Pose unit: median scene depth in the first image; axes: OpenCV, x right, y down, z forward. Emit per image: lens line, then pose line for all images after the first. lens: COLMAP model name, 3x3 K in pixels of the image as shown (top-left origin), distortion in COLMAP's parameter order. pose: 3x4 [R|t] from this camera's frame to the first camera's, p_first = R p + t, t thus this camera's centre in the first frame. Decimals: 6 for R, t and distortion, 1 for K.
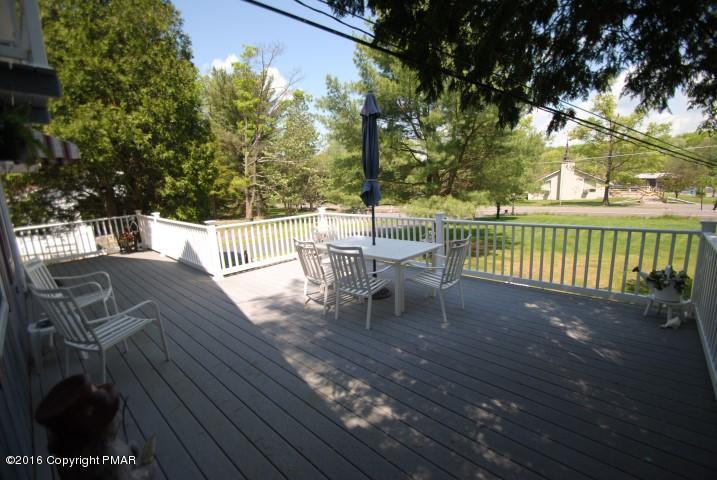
lens RADIAL K [[314.2, 0, 361.3], [0, 314.2, 239.8], [0, 0, 1]] dist [0.013269, -0.017709]
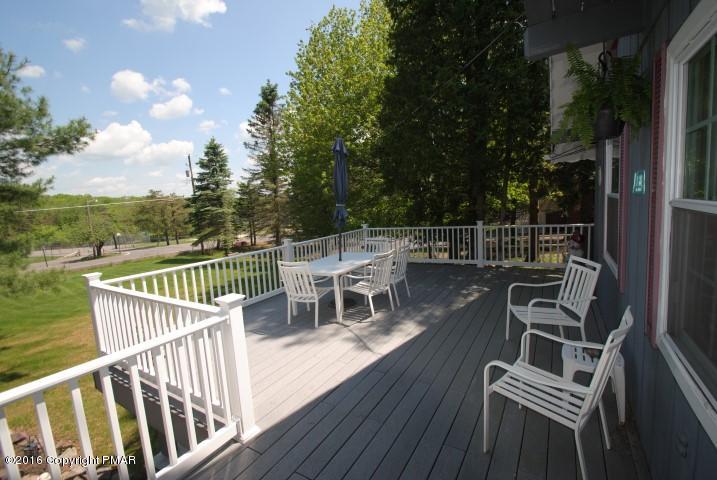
lens RADIAL K [[314.2, 0, 361.3], [0, 314.2, 239.8], [0, 0, 1]] dist [0.013269, -0.017709]
pose [[-0.189778, -0.057824, 0.980123, -1.263651], [0.244909, 0.963921, 0.104289, -0.183129], [-0.950791, 0.259833, -0.168770, 1.242127]]
